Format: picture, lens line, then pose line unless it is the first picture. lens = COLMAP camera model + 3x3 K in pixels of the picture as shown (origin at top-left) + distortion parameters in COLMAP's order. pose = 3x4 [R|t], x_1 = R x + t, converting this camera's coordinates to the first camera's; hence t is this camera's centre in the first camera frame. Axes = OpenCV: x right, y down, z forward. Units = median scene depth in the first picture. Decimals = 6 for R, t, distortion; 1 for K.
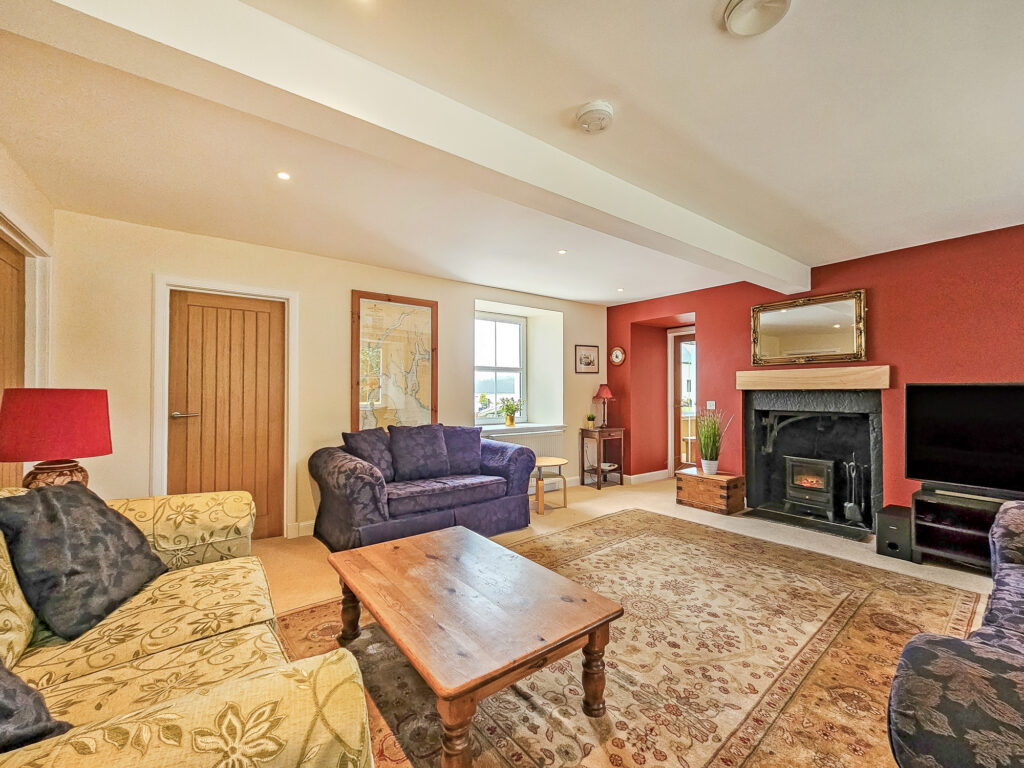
lens RADIAL K [[430.4, 0, 512.0], [0, 430.4, 384.0], [0, 0, 1]] dist [0.000394, -0.000002]
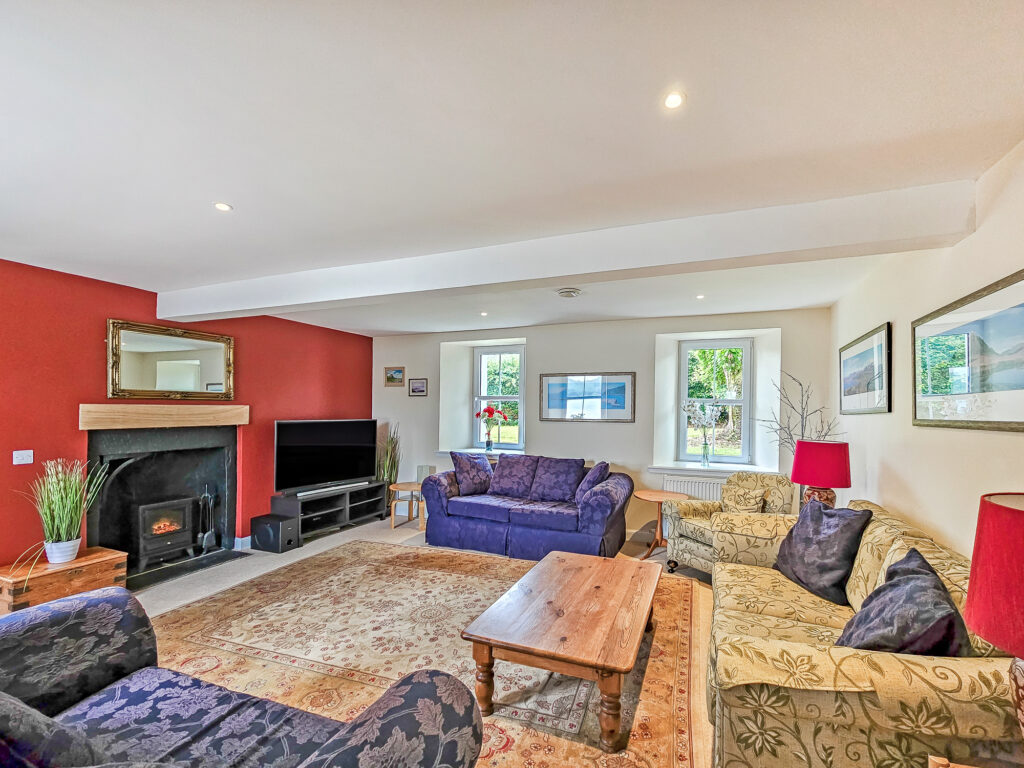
lens RADIAL K [[433.1, 0, 542.3], [0, 433.1, 408.2], [0, 0, 1]] dist [-0.000166, -0.000032]
pose [[-0.530722, -0.001054, 0.847545, -0.594357], [-0.021328, 0.999699, -0.012112, -0.037377], [-0.847278, -0.024505, -0.530585, 0.922717]]
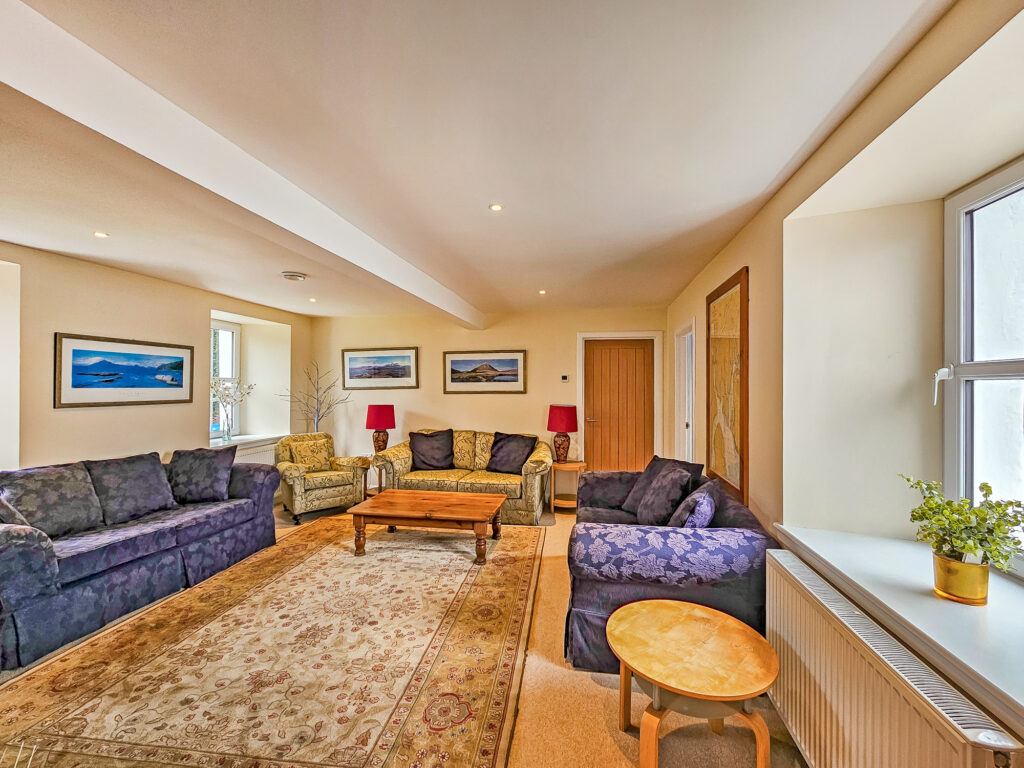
lens RADIAL K [[453.3, 0, 512.0], [0, 453.3, 384.0], [0, 0, 1]] dist [-0.000044, -0.000017]
pose [[-0.731798, -0.005989, -0.681496, 0.537756], [0.009165, 0.999784, -0.018628, -0.036058], [0.681460, -0.019878, -0.731585, 1.467126]]
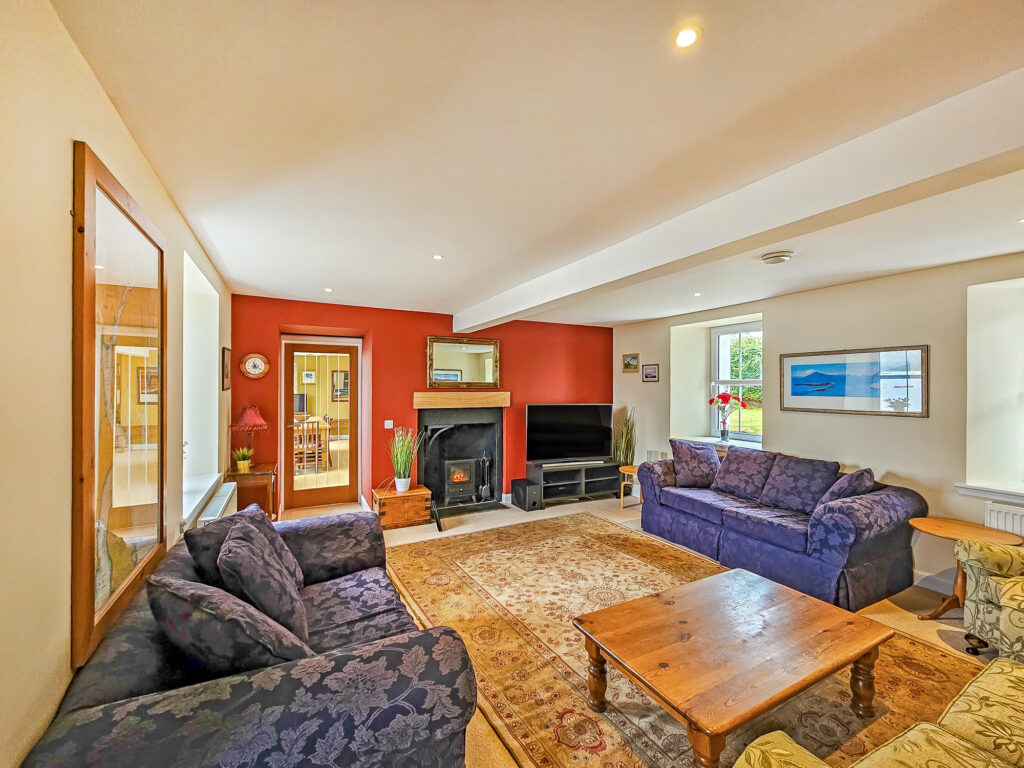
lens RADIAL K [[426.6, 0, 521.2], [0, 426.6, 382.7], [0, 0, 1]] dist [-0.000091, -0.000269]
pose [[0.152836, 0.012087, 0.988178, -0.645420], [-0.021600, 0.999727, -0.008888, -0.062200], [-0.988015, -0.019986, 0.153056, 0.704076]]
